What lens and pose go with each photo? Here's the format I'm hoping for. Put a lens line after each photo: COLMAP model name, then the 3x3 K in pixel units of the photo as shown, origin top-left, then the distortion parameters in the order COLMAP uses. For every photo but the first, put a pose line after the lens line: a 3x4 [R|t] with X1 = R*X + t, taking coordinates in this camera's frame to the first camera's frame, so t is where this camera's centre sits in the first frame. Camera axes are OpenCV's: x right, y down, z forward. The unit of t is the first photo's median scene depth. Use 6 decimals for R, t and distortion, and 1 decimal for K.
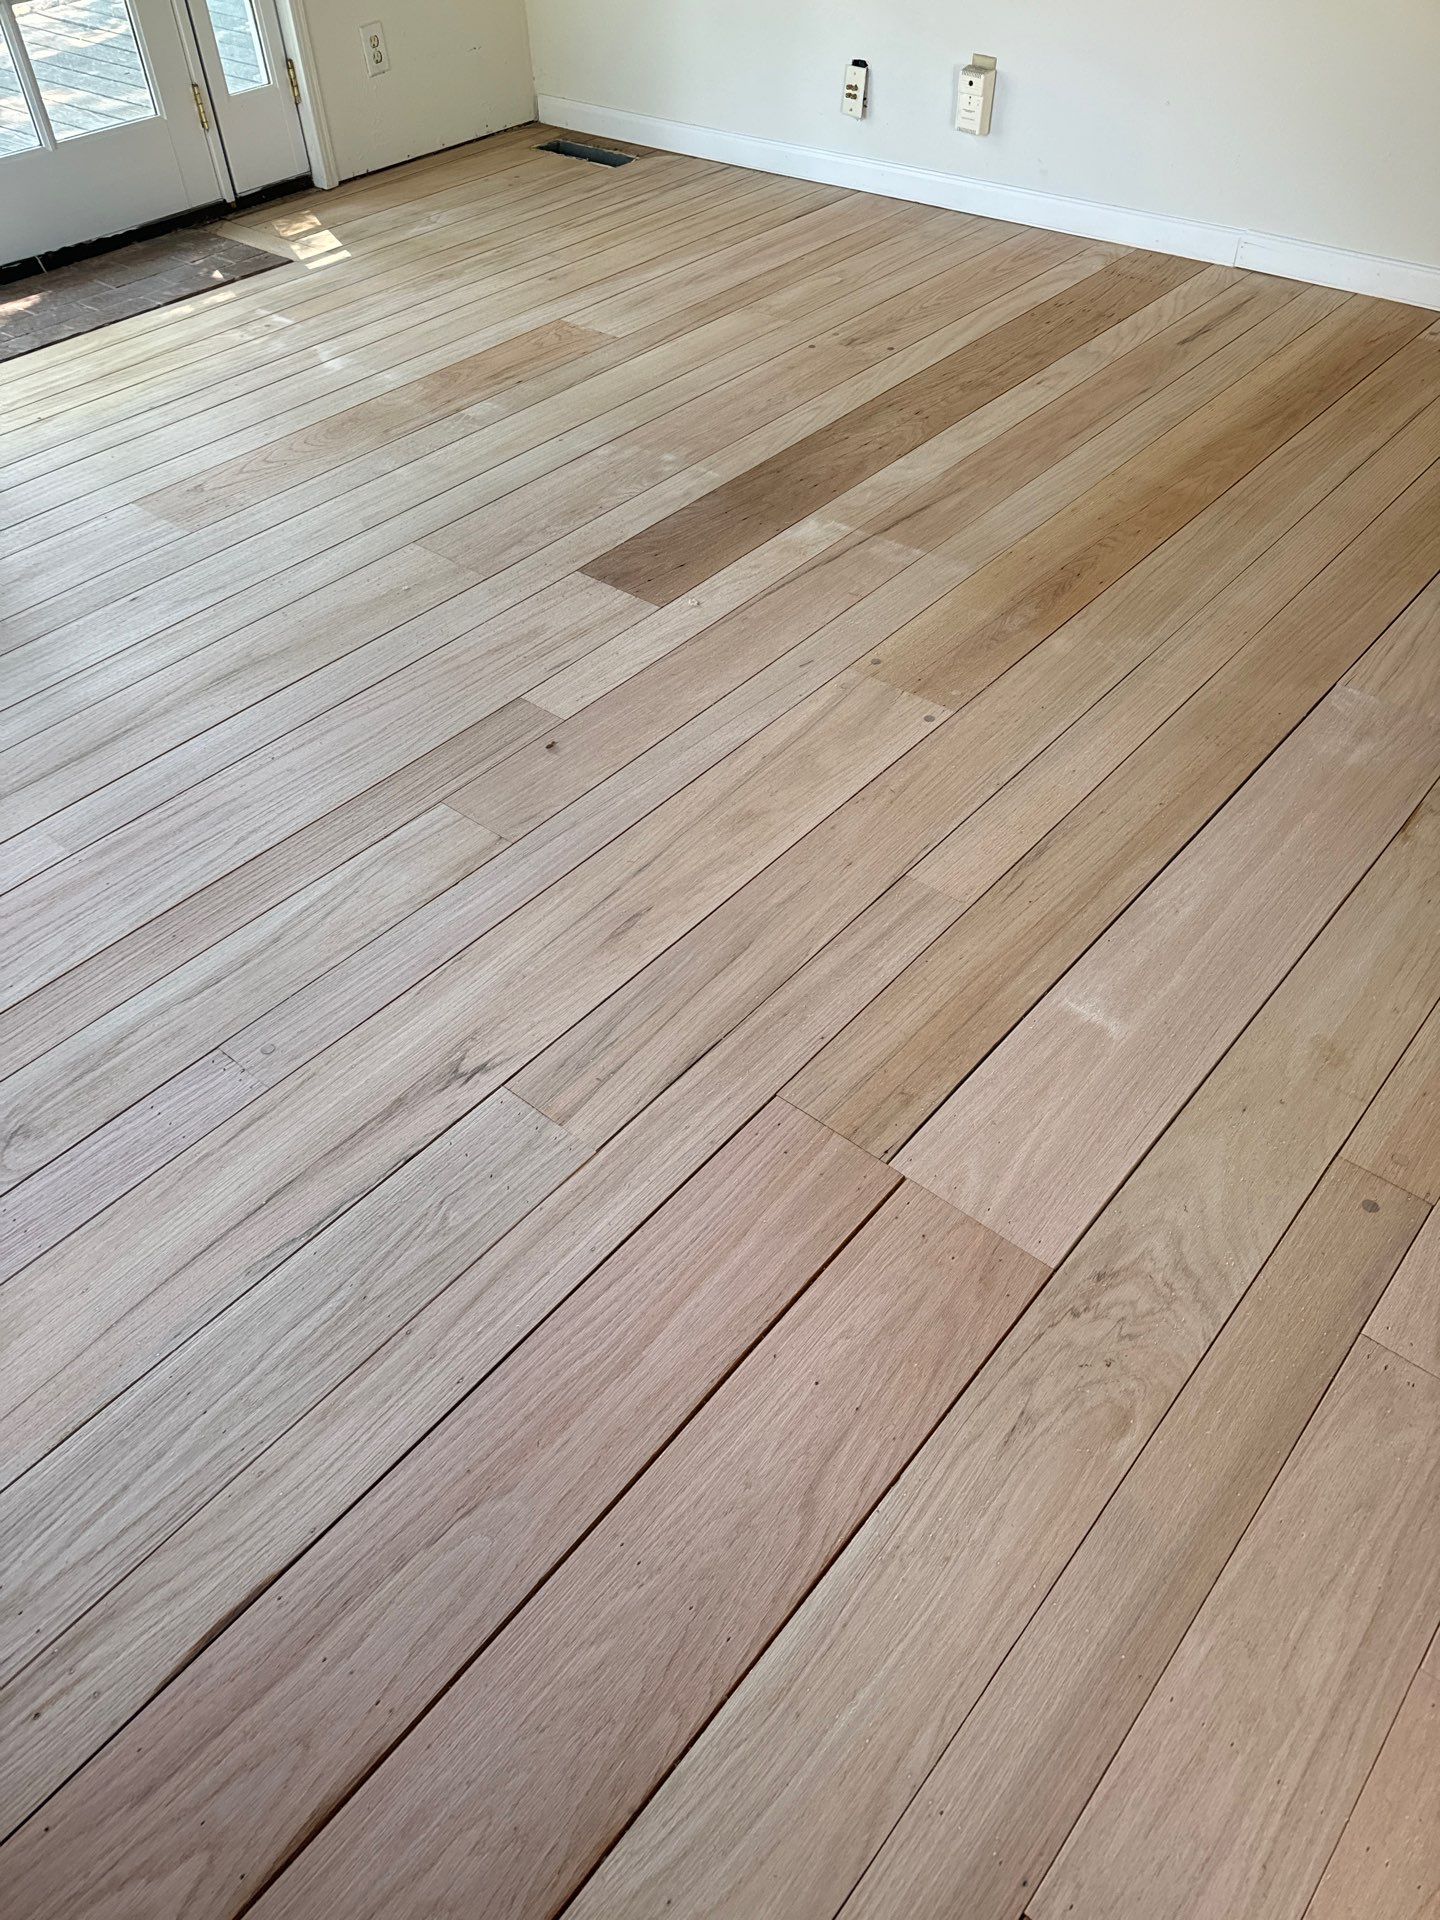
lens RADIAL K [[1350.0, 0, 706.5], [0, 1350.0, 955.6], [0, 0, 1]] dist [0.076784, -0.114179]
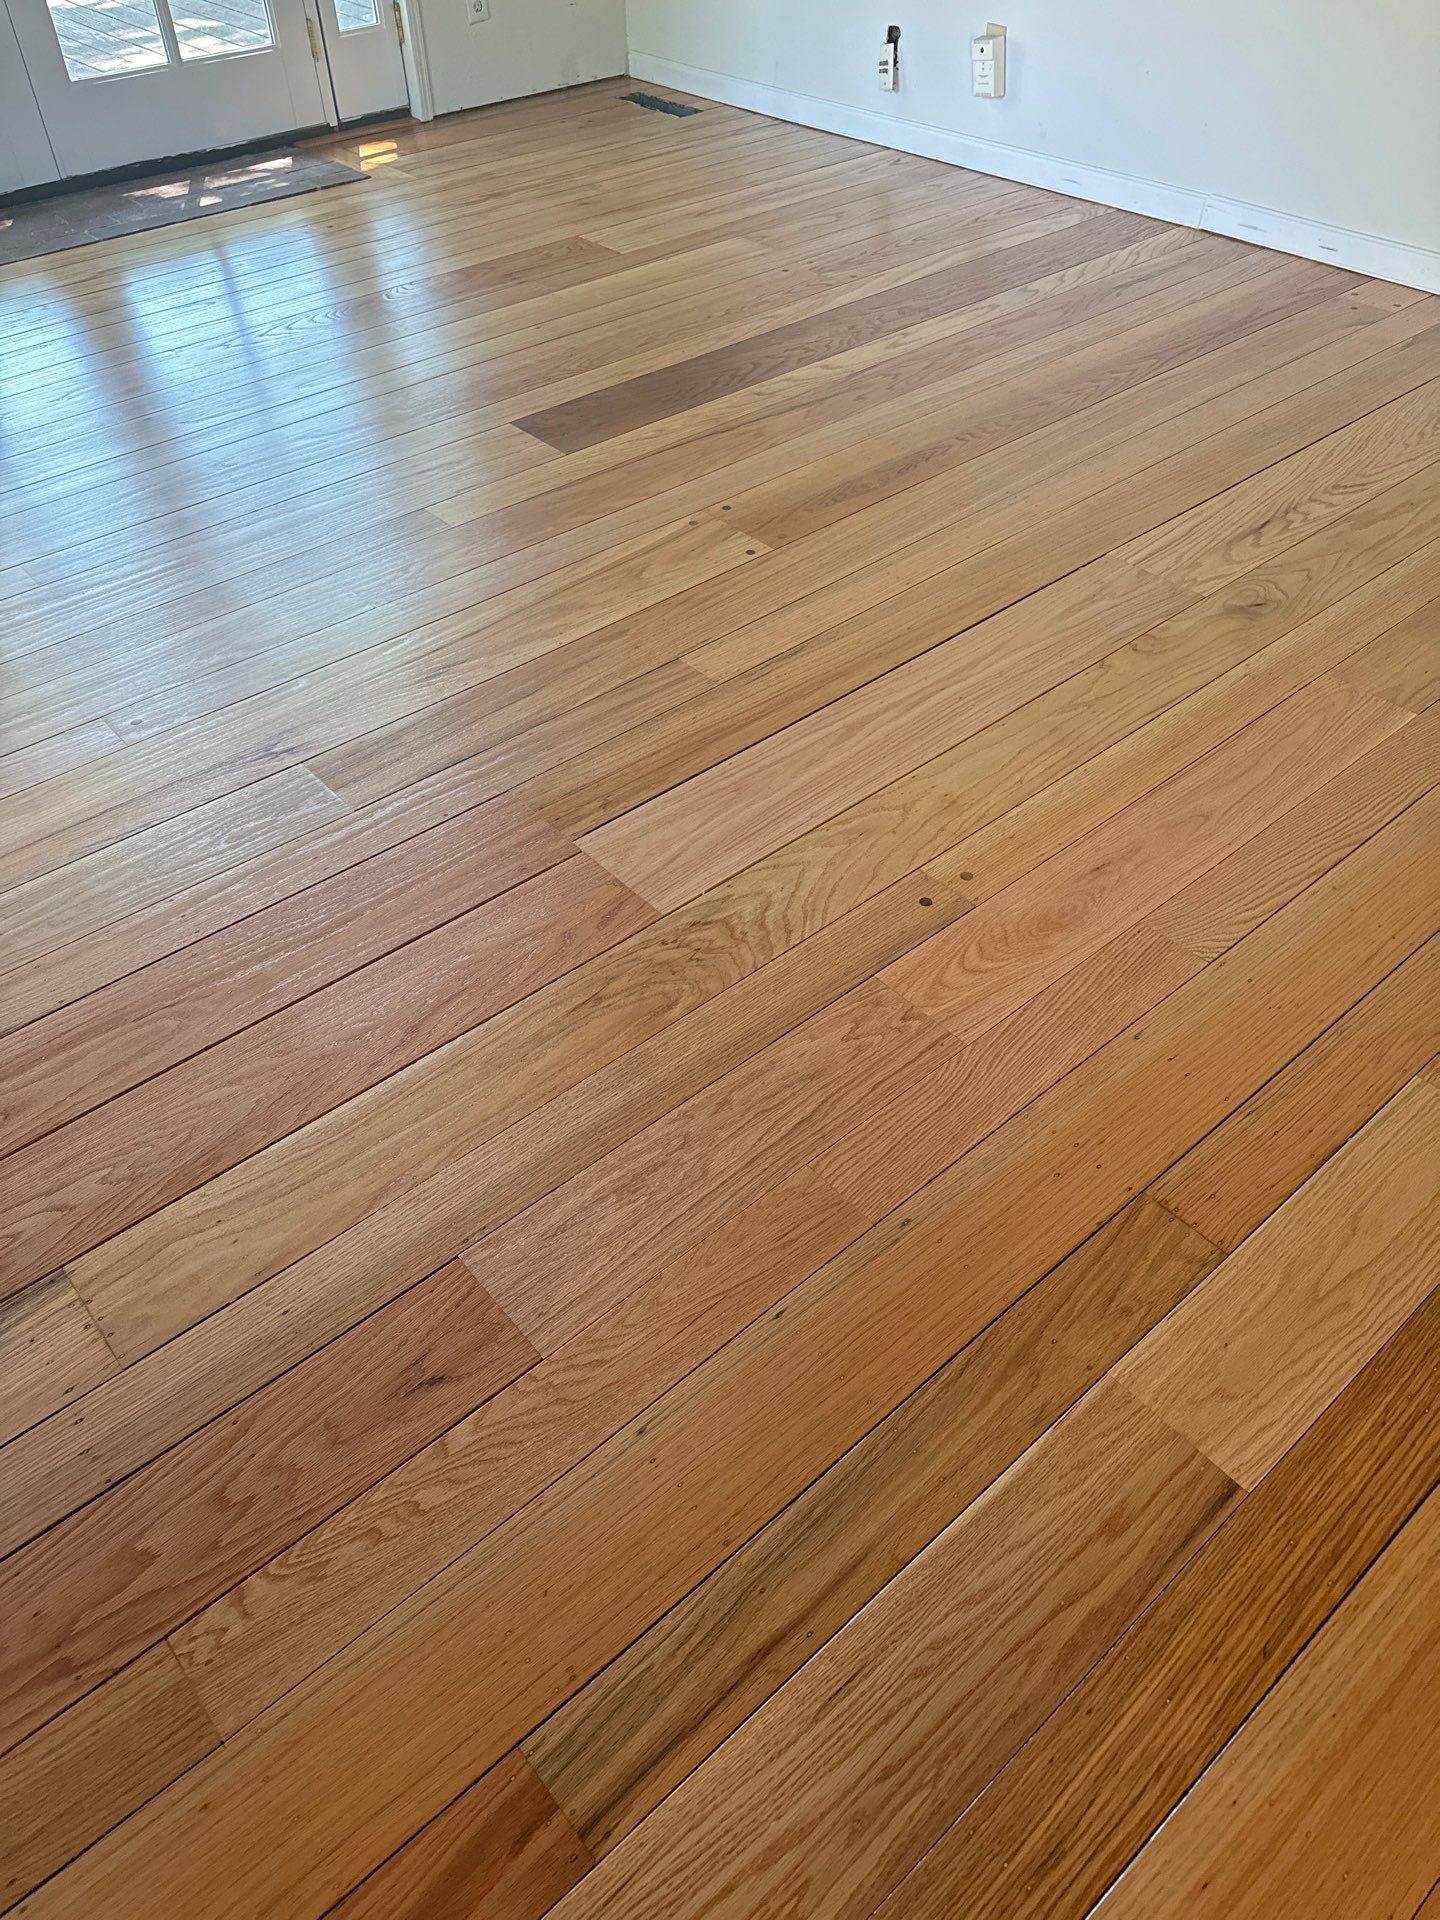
lens RADIAL K [[1350.0, 0, 706.5], [0, 1350.0, 955.6], [0, 0, 1]] dist [0.076784, -0.114179]
pose [[0.988578, 0.115171, -0.097210, 0.172759], [-0.115147, 0.993331, 0.005875, 0.104265], [0.097239, 0.005385, 0.995247, -0.108706]]
